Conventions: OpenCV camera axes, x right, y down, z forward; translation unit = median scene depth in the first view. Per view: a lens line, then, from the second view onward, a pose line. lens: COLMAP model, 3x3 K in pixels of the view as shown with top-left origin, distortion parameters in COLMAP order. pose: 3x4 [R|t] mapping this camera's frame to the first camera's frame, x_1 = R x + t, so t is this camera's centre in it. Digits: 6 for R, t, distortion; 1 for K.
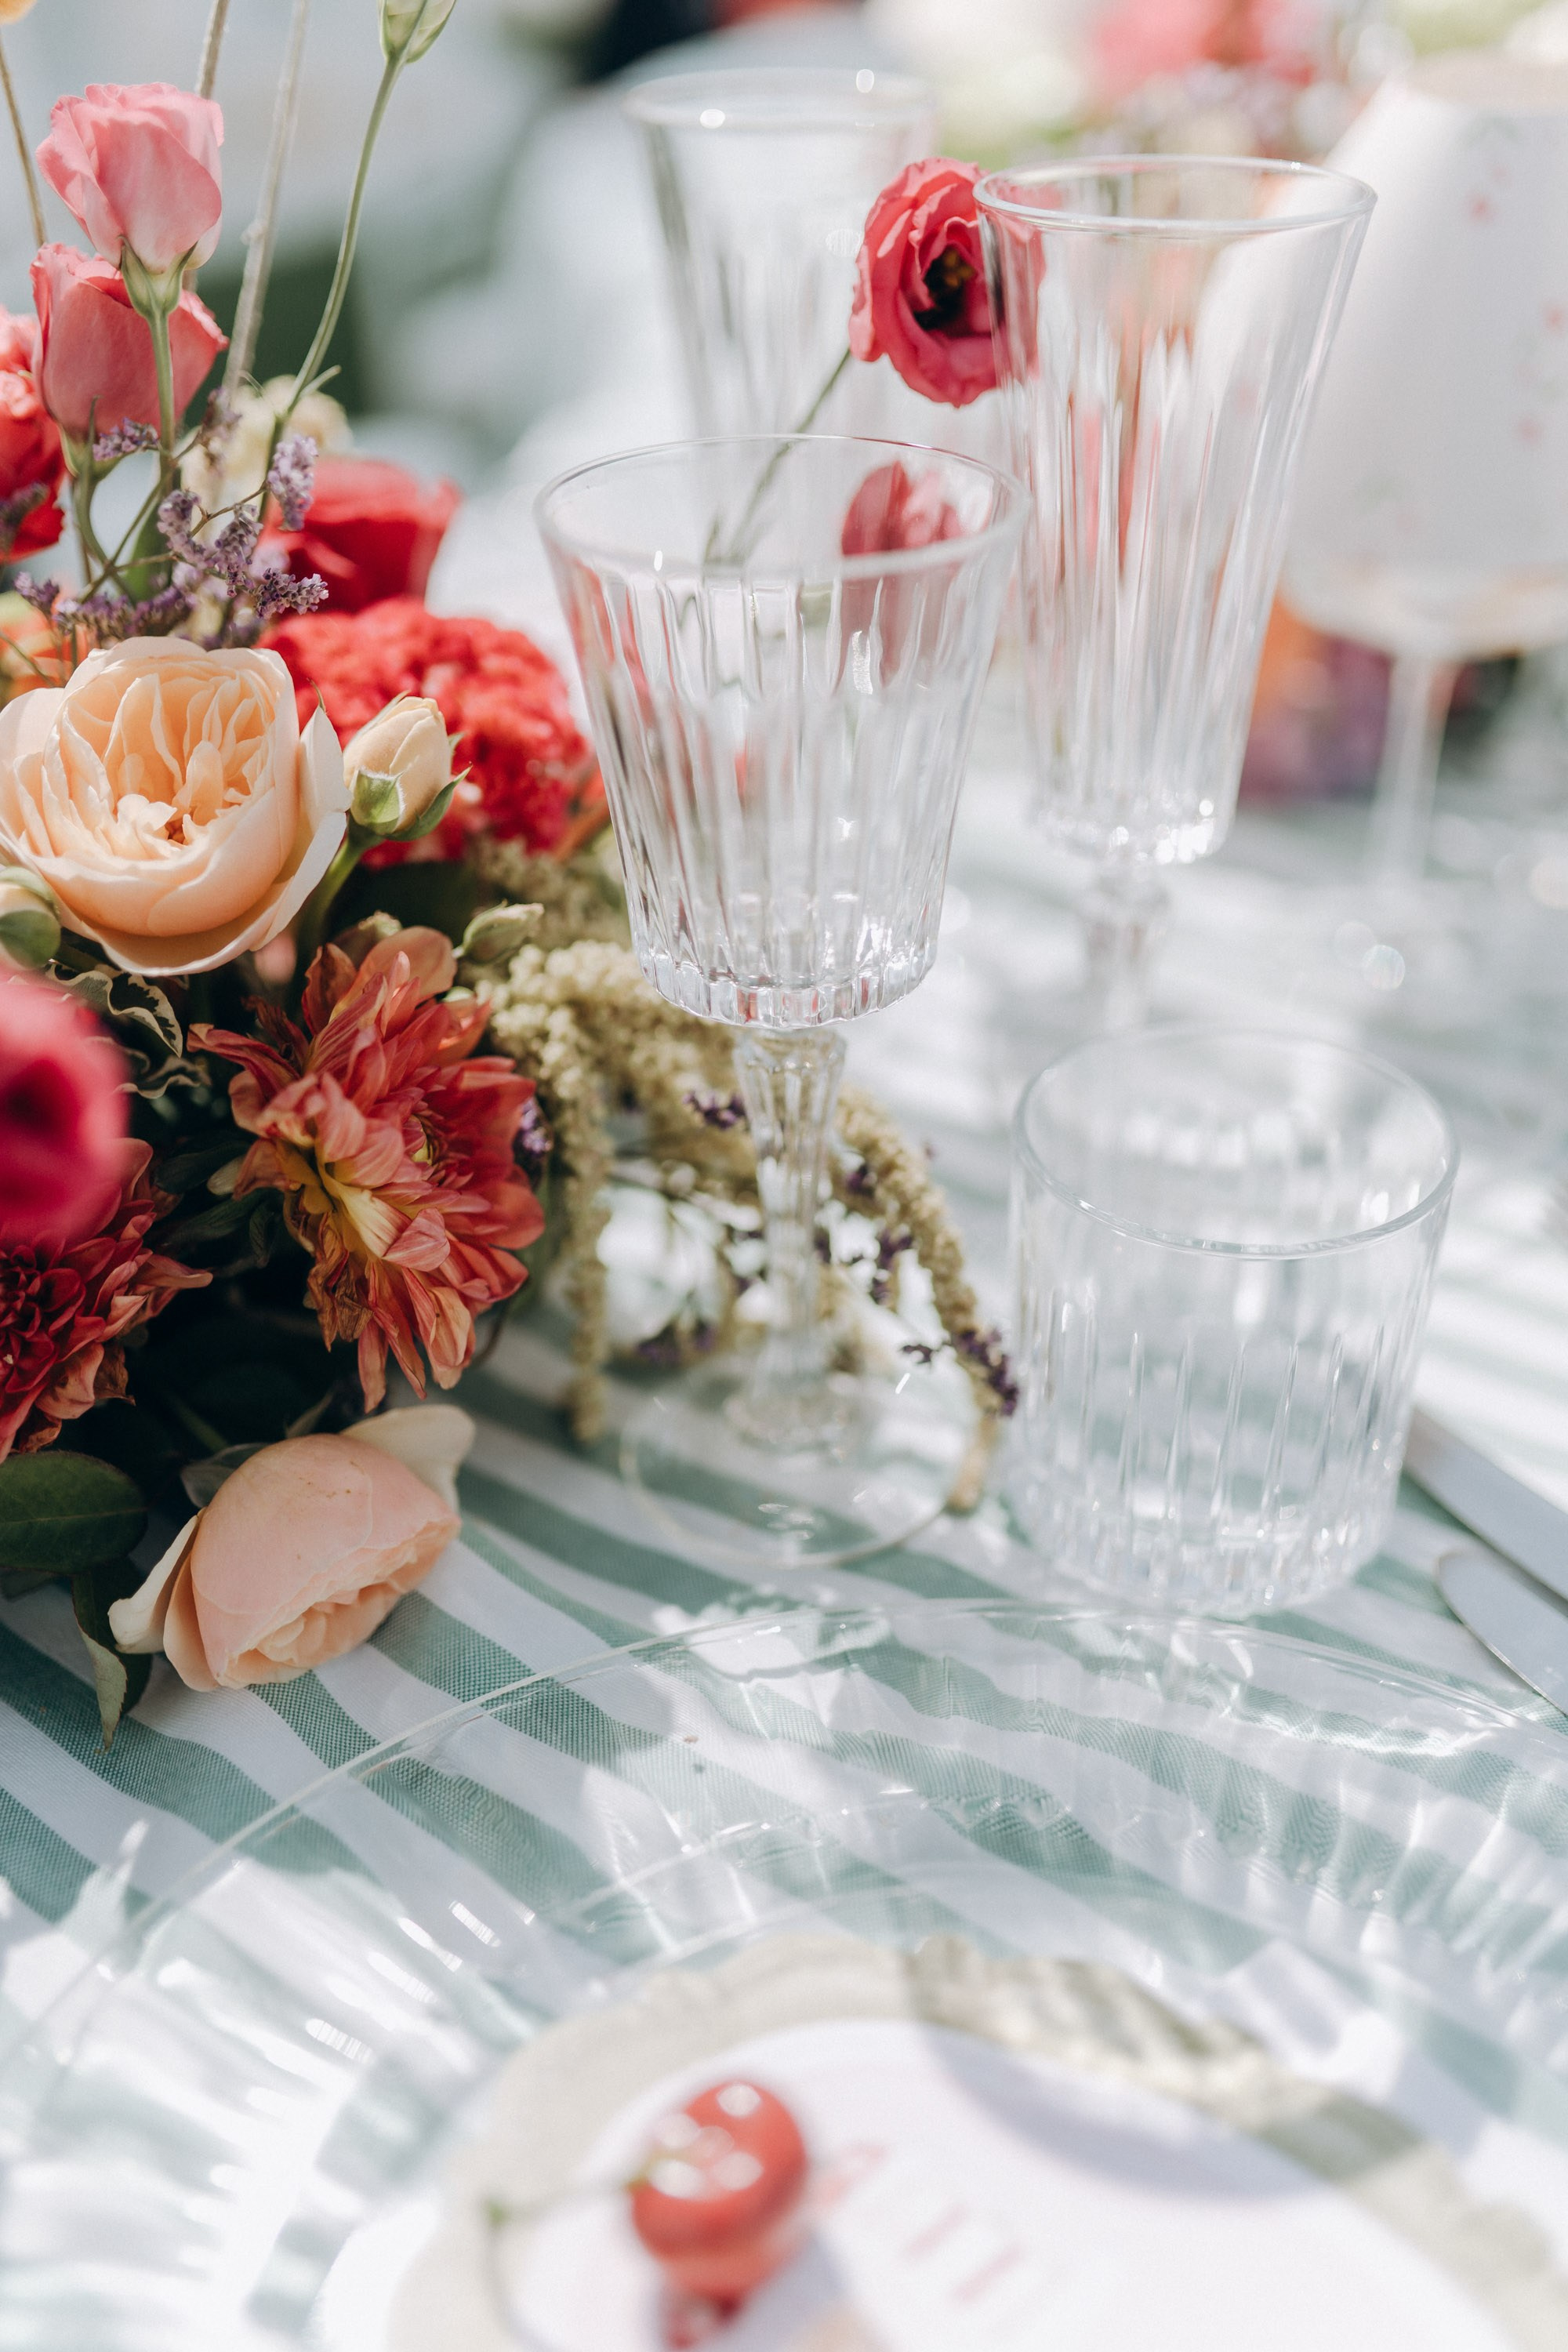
lens RADIAL K [[2265.6, 0, 838.5], [0, 2265.6, 1218.0], [0, 0, 1]] dist [0.002398, -0.015459]
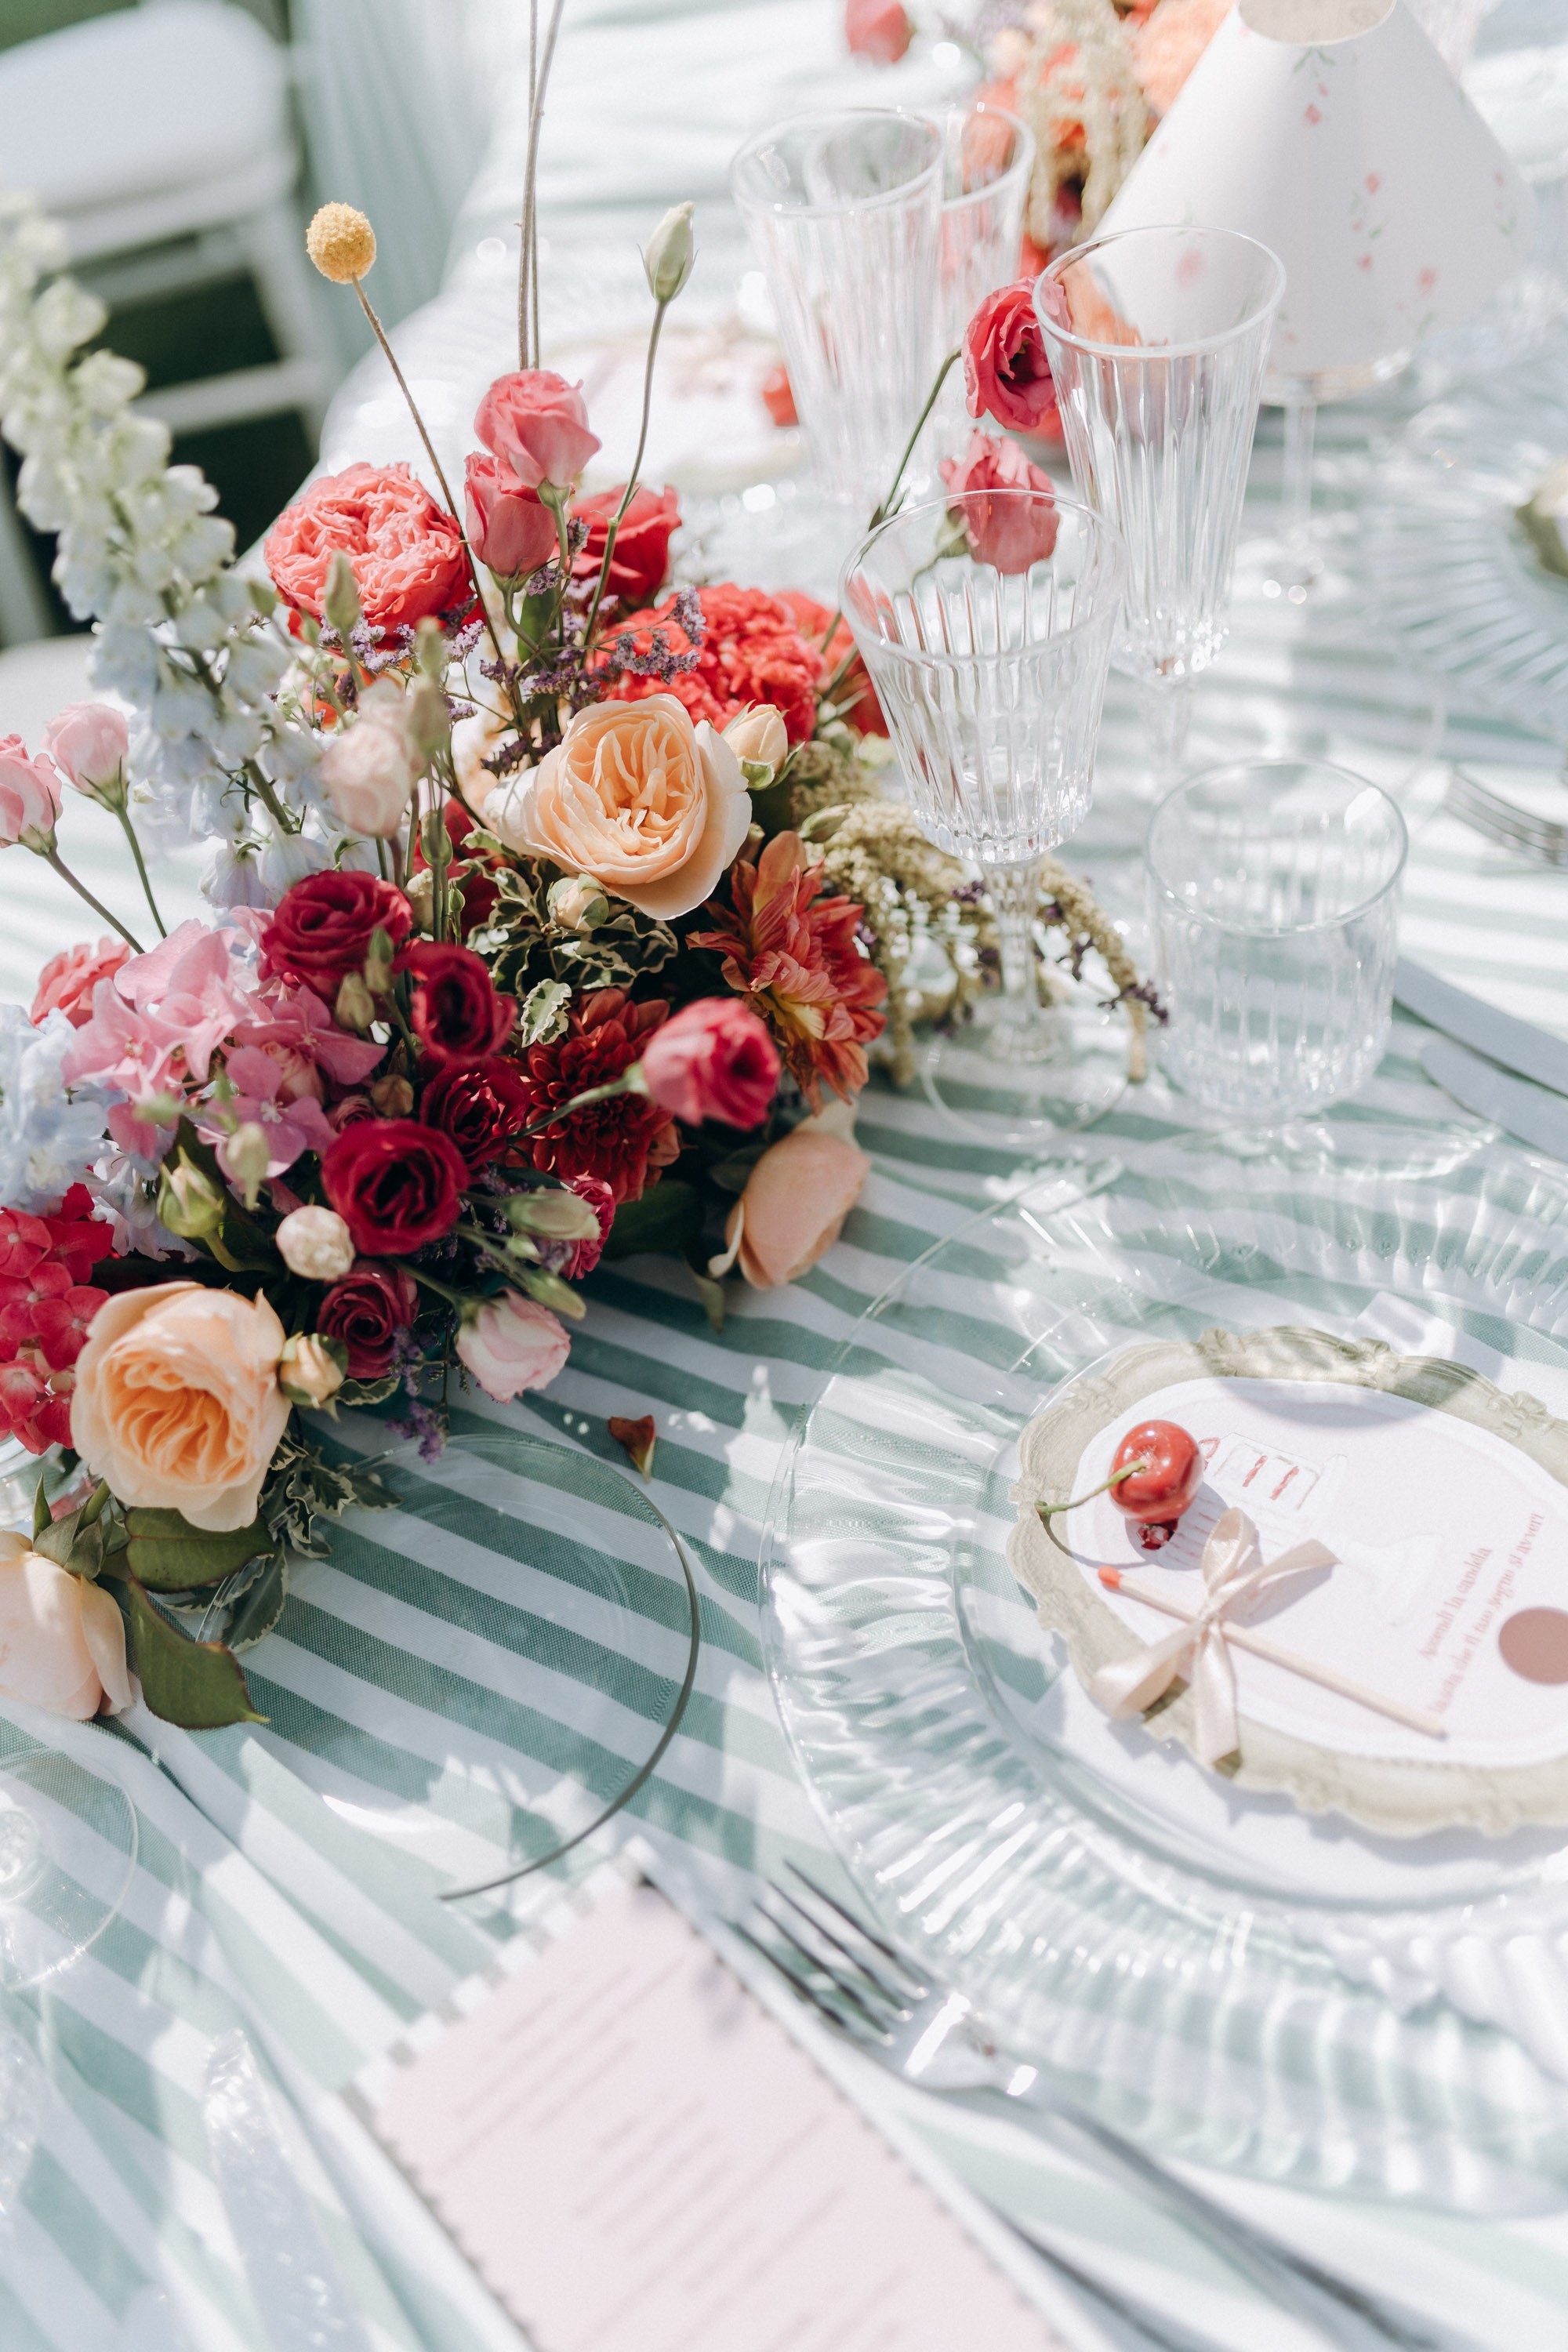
lens RADIAL K [[2265.6, 0, 838.5], [0, 2265.6, 1218.0], [0, 0, 1]] dist [0.002398, -0.015459]
pose [[0.974467, -0.222649, 0.029018, -0.264753], [0.204738, 0.934165, 0.292265, -0.353124], [-0.092180, -0.278861, 0.955897, -0.690426]]
